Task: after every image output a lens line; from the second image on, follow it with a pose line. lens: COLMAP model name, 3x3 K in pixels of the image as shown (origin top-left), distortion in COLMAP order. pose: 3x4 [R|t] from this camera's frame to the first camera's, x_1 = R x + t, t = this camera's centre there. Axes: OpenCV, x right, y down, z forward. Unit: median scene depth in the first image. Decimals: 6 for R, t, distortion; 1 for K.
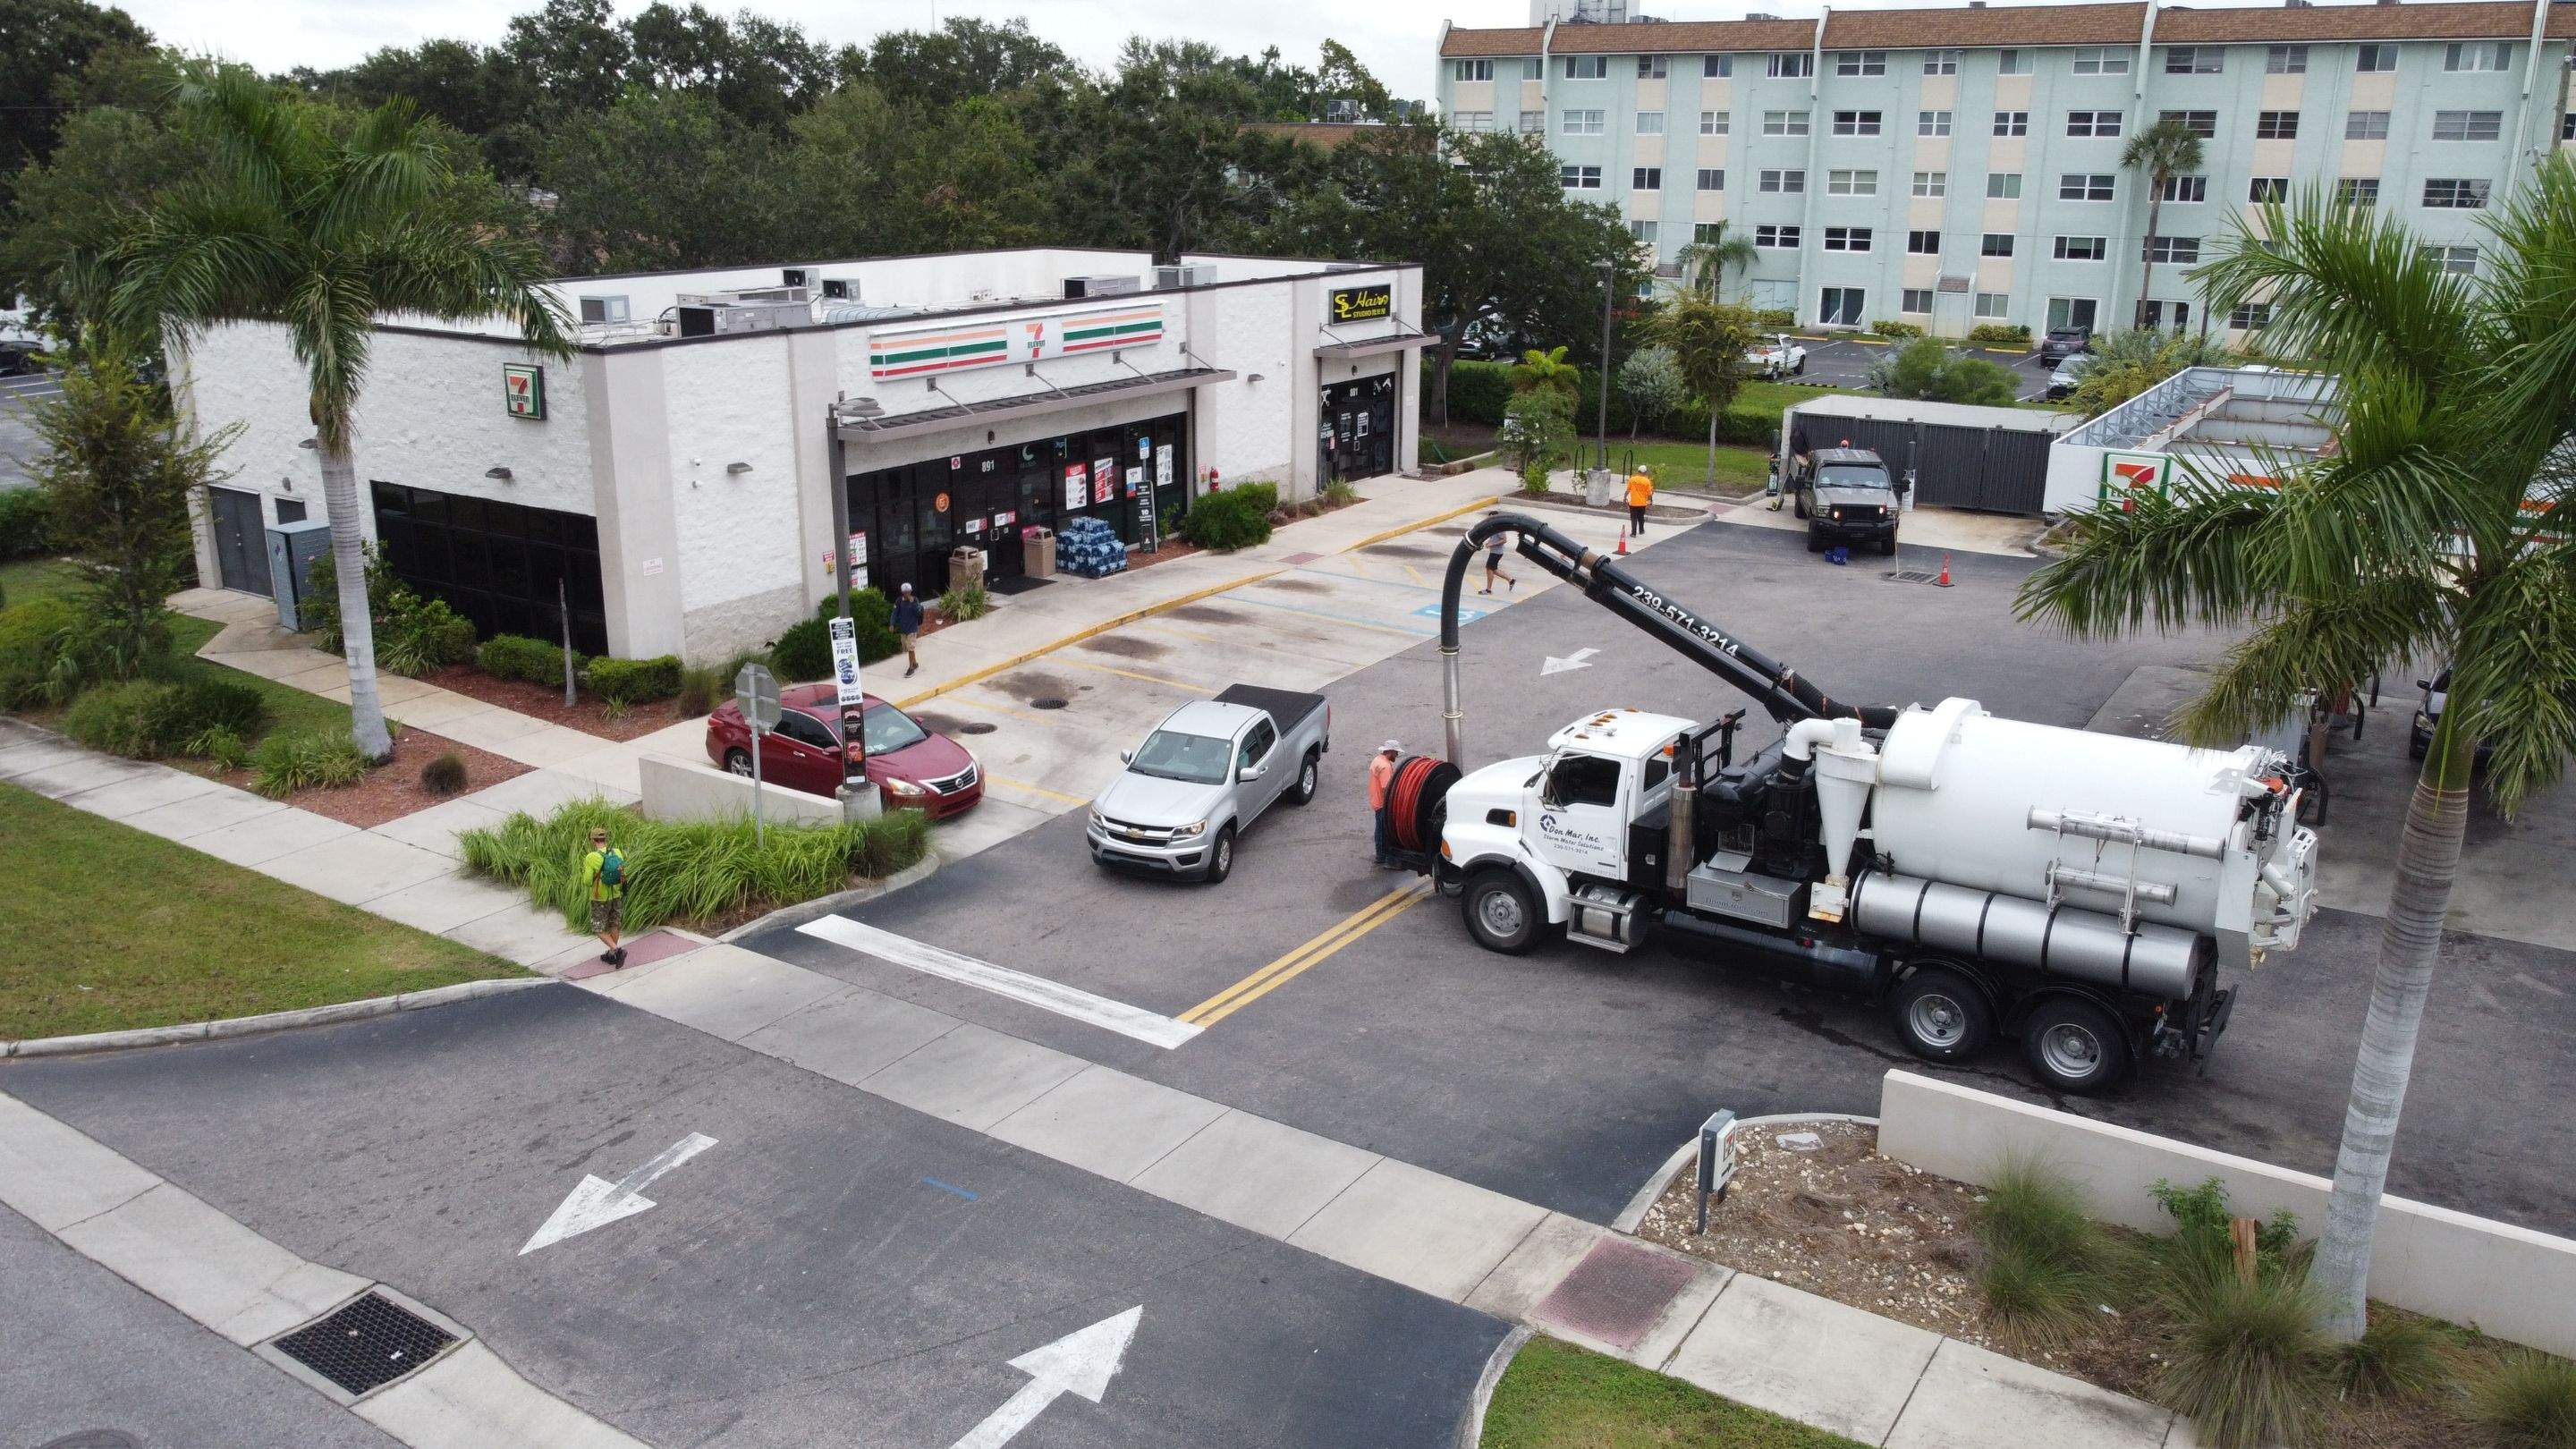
lens RADIAL K [[1958.9, 0, 1279.6], [0, 1958.9, 706.3], [0, 0, 1]] dist [0.000261, -0.006117]
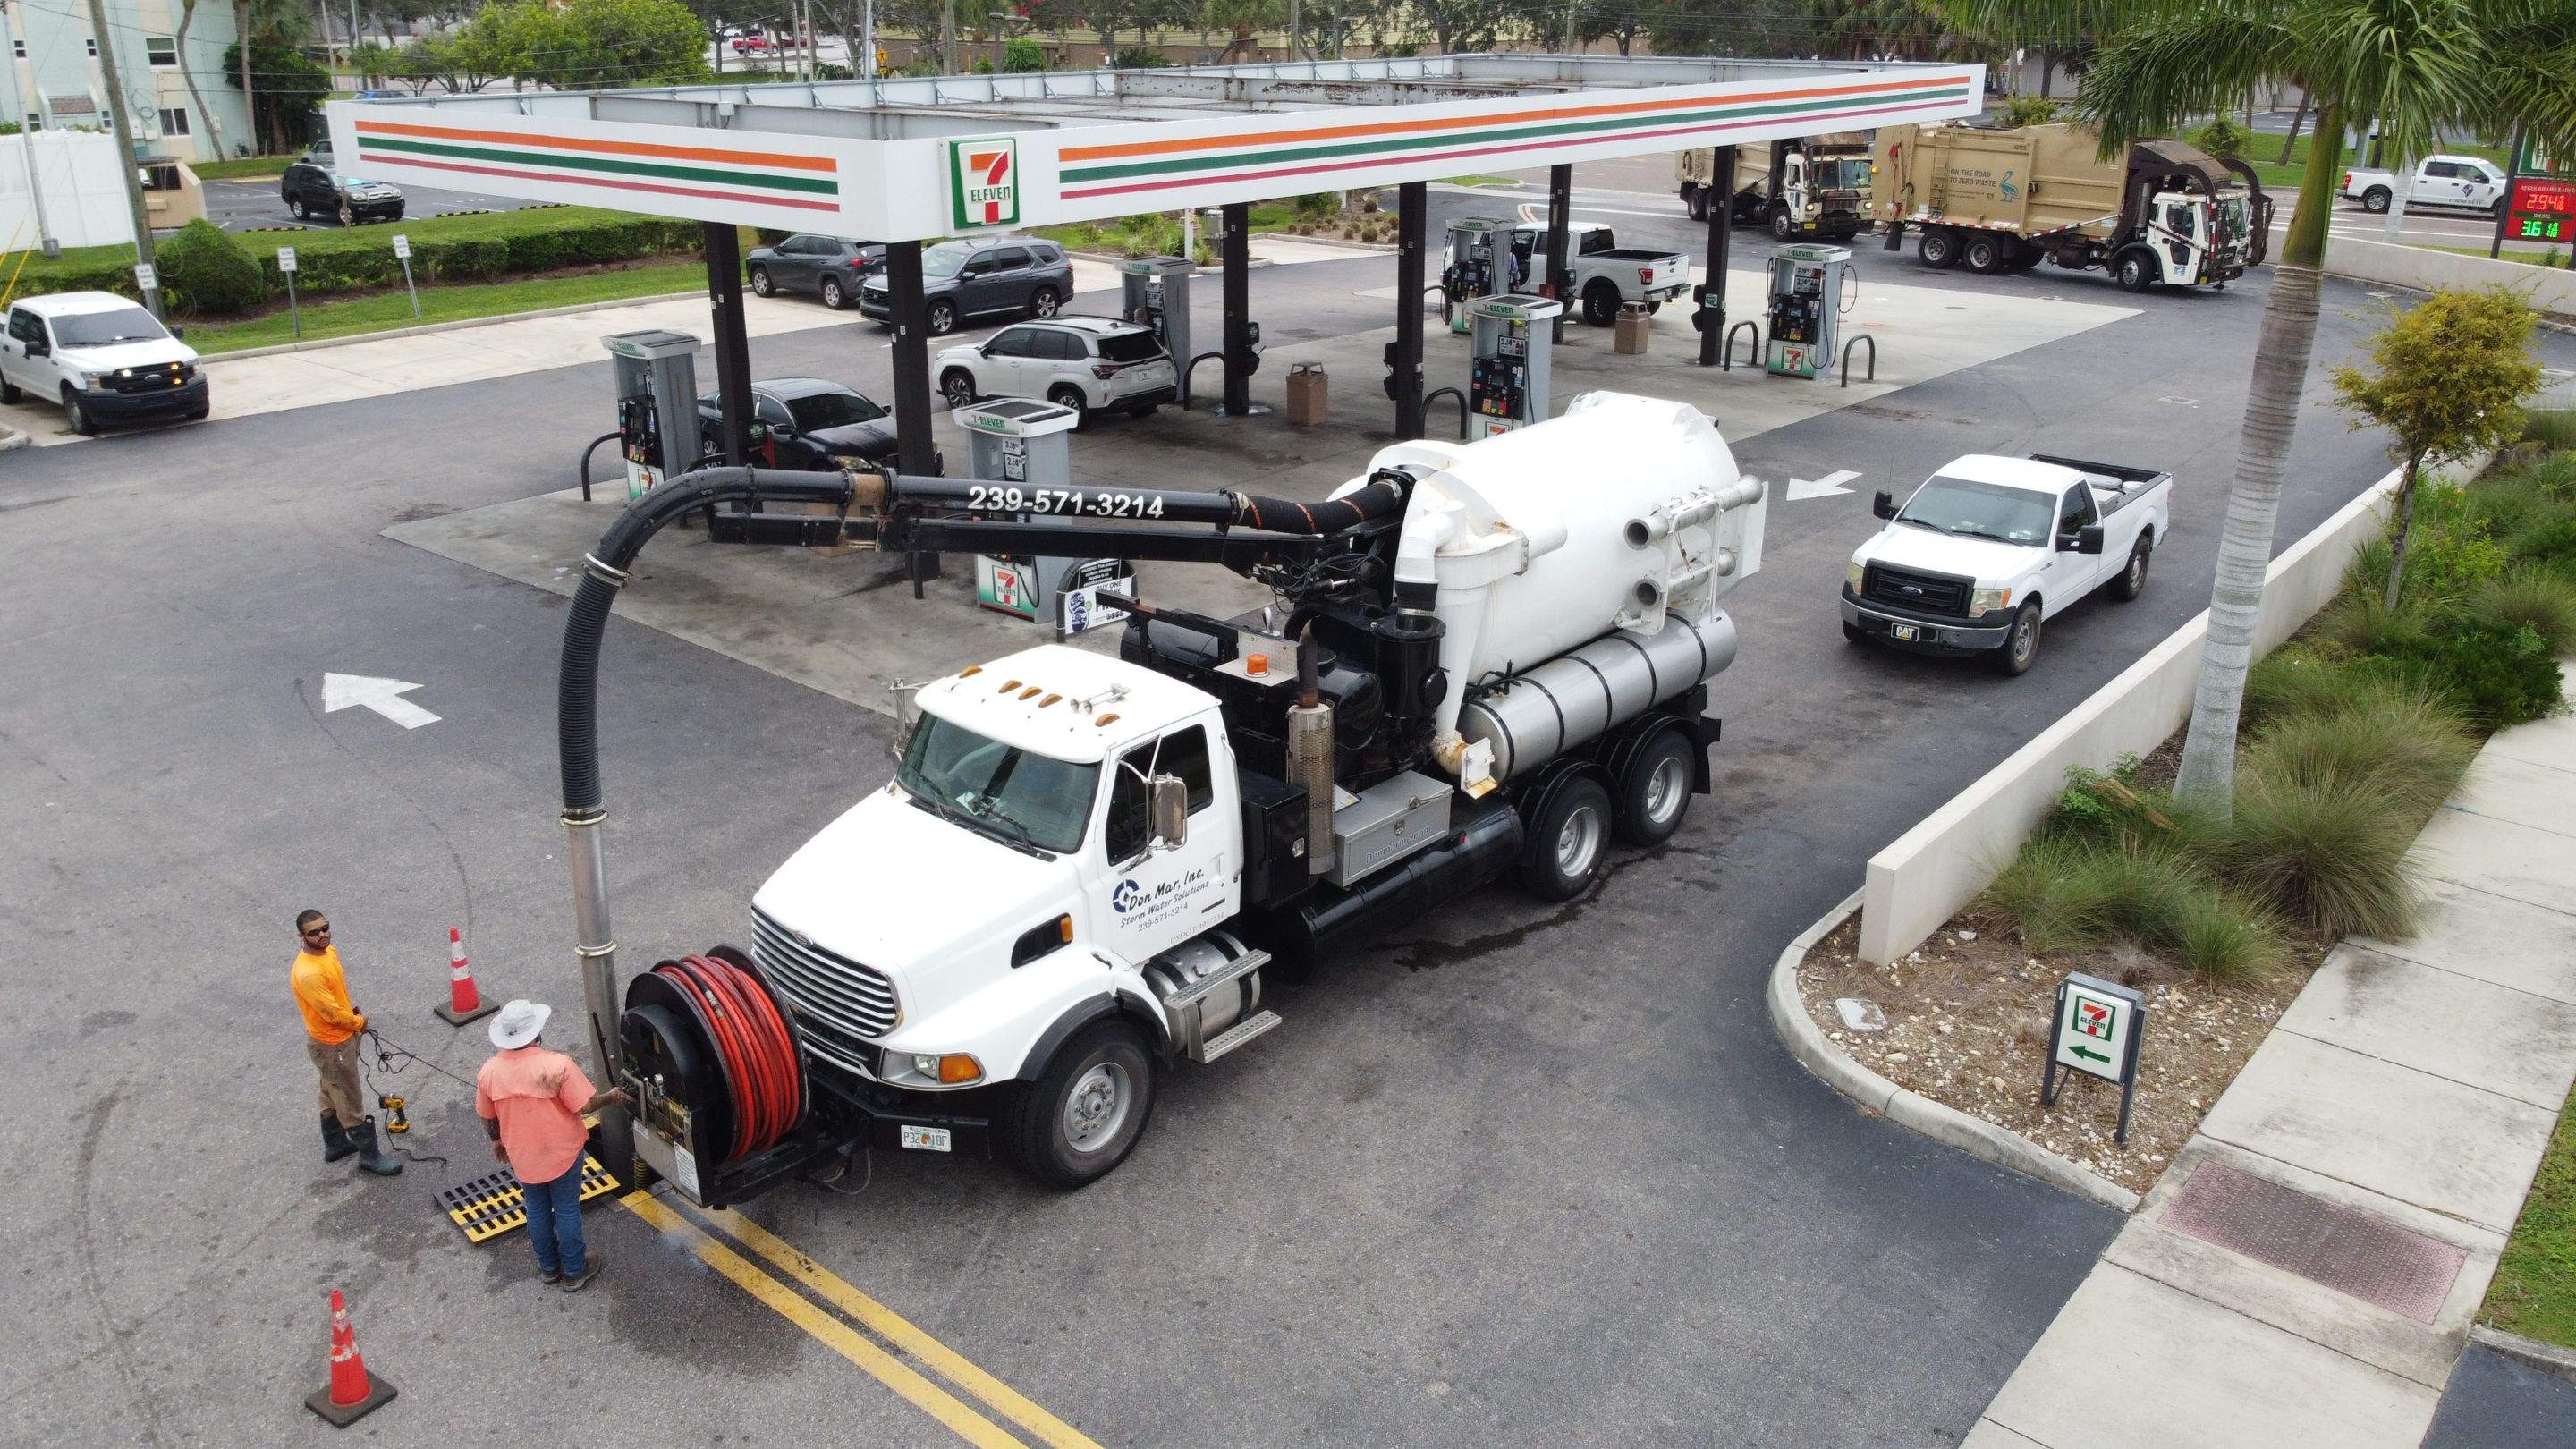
lens RADIAL K [[1958.9, 0, 1282.9], [0, 1958.9, 711.1], [0, 0, 1]] dist [0.000261, -0.006117]
pose [[0.125399, -0.348447, 0.928902, -0.333521], [0.280049, 0.910649, 0.303794, -0.135390], [-0.951760, 0.222043, 0.211777, 0.854247]]
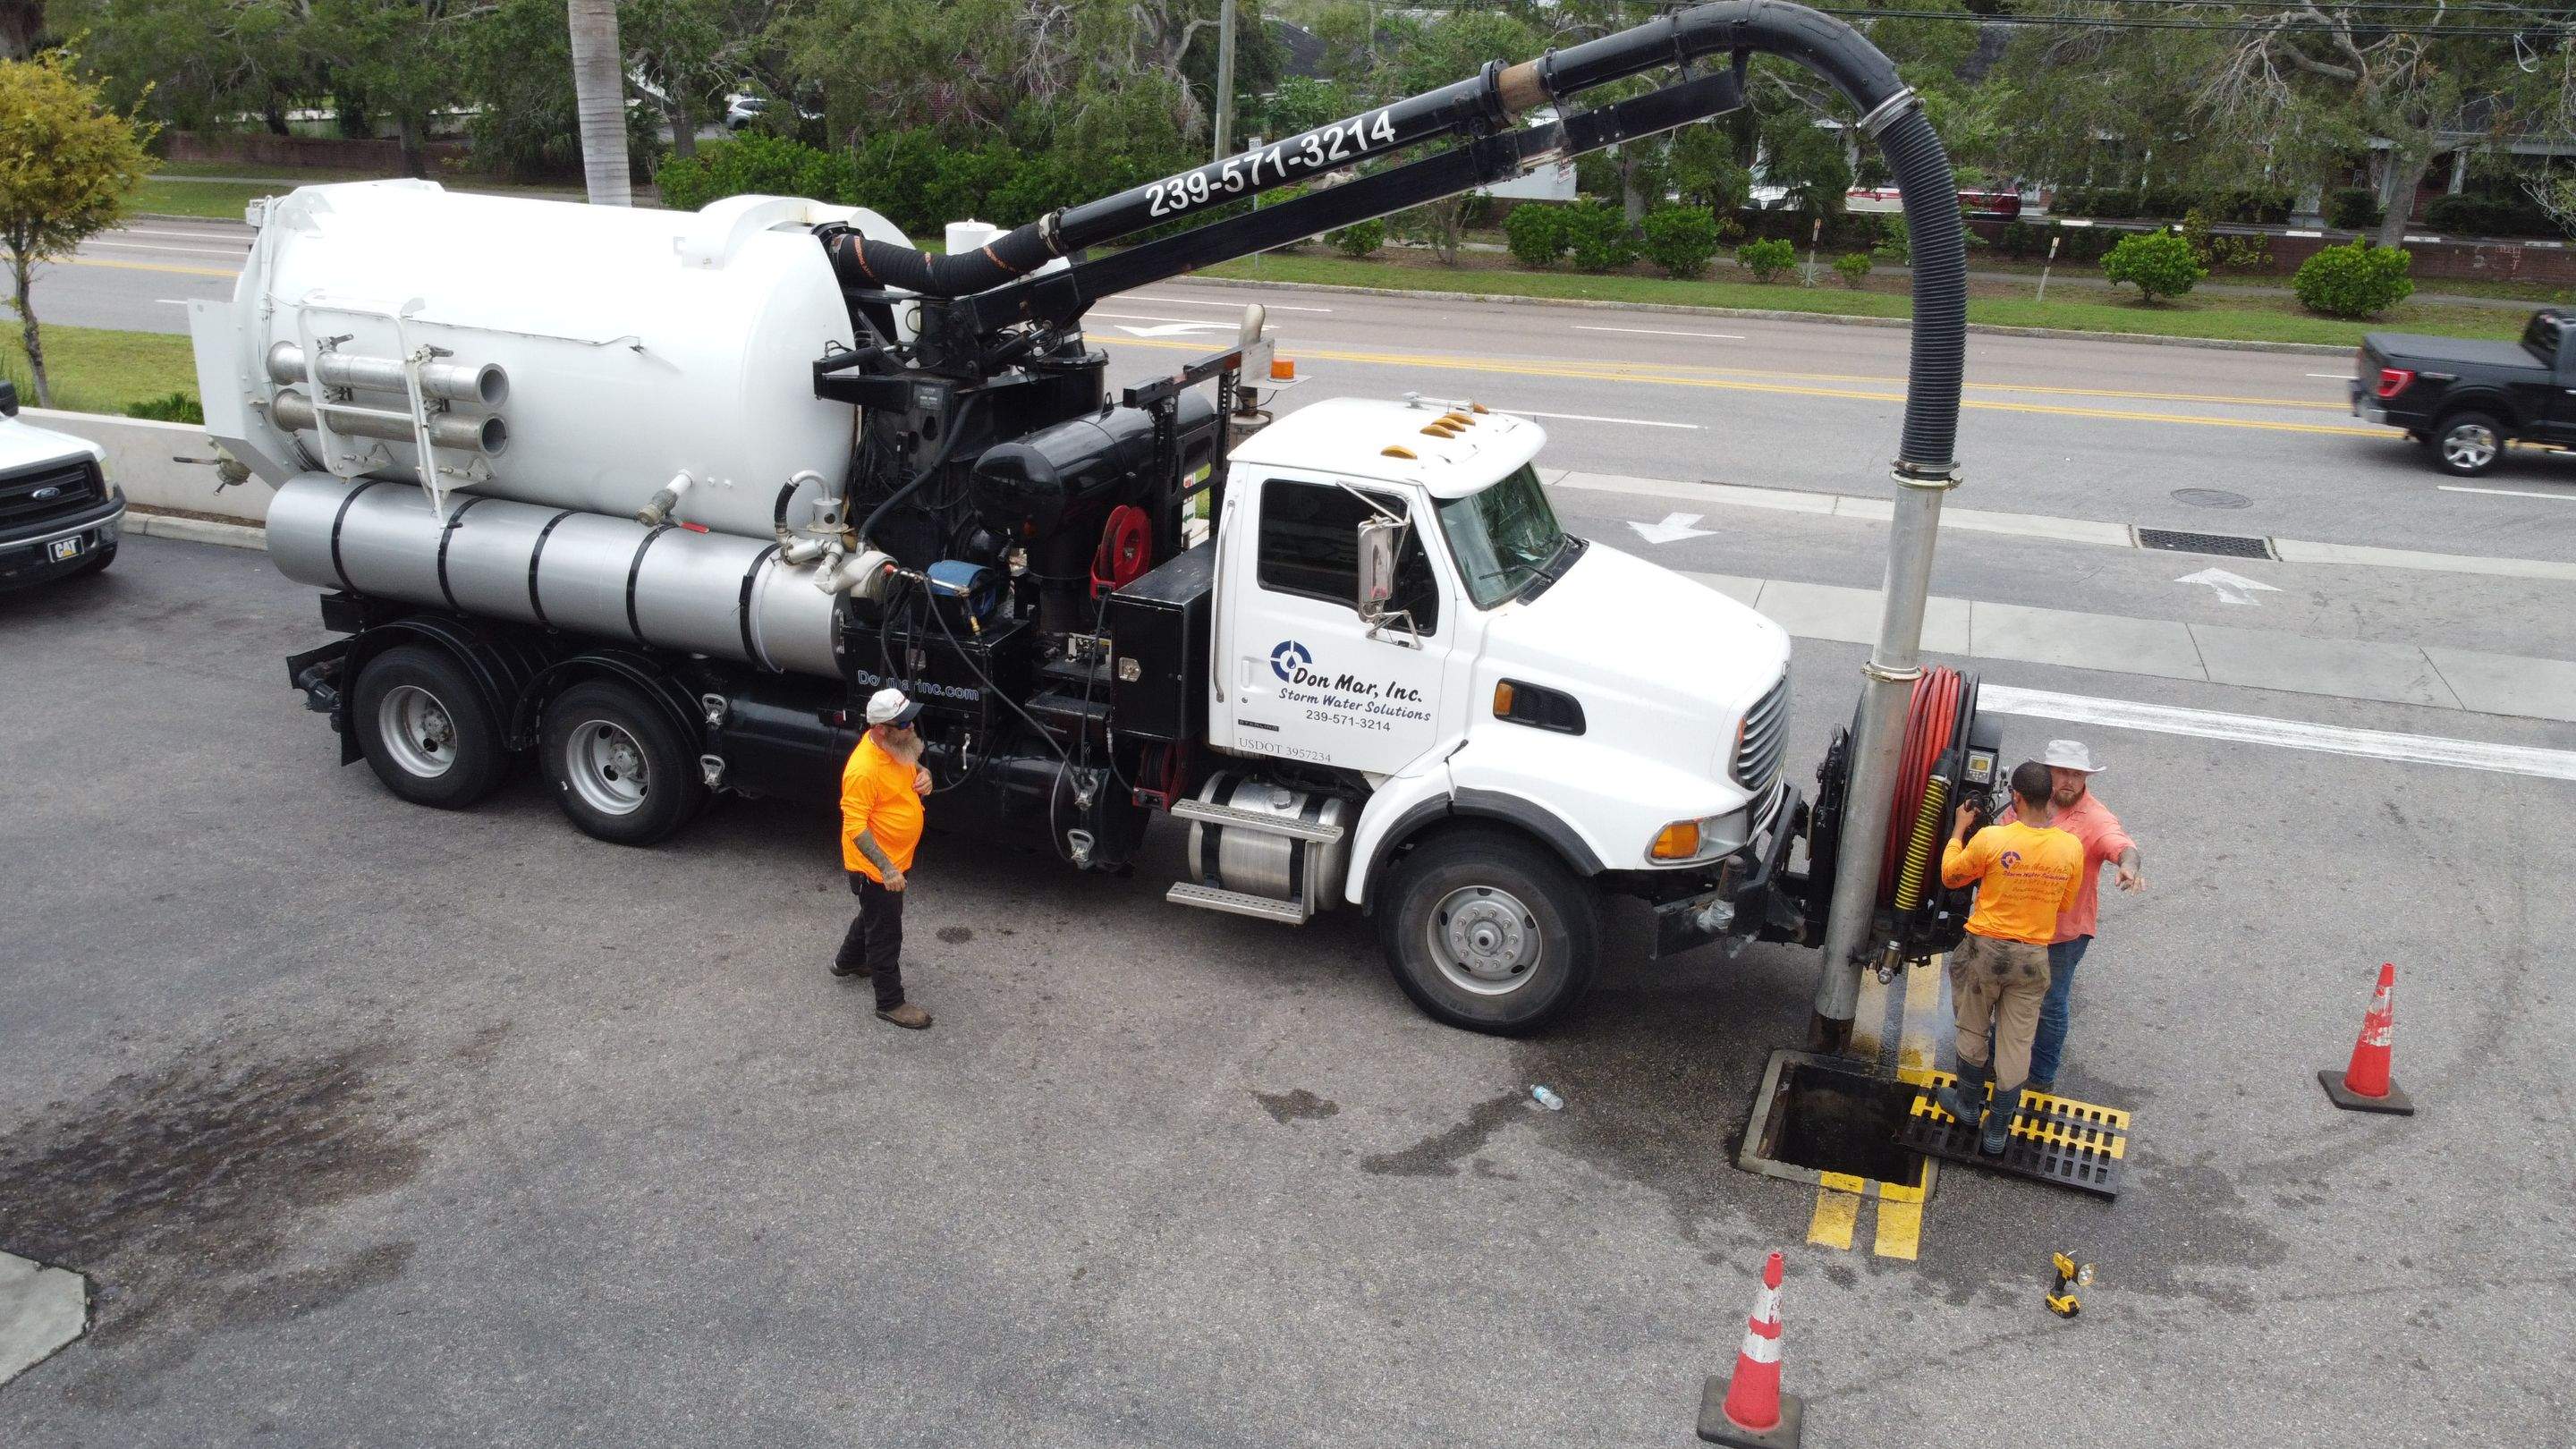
lens RADIAL K [[1958.9, 0, 1273.8], [0, 1958.9, 714.3], [0, 0, 1]] dist [0.000261, -0.006117]
pose [[-0.969284, 0.052611, -0.240250, 0.320015], [-0.097371, 0.814943, 0.571302, -0.189080], [0.225847, 0.577148, -0.784789, 1.414557]]
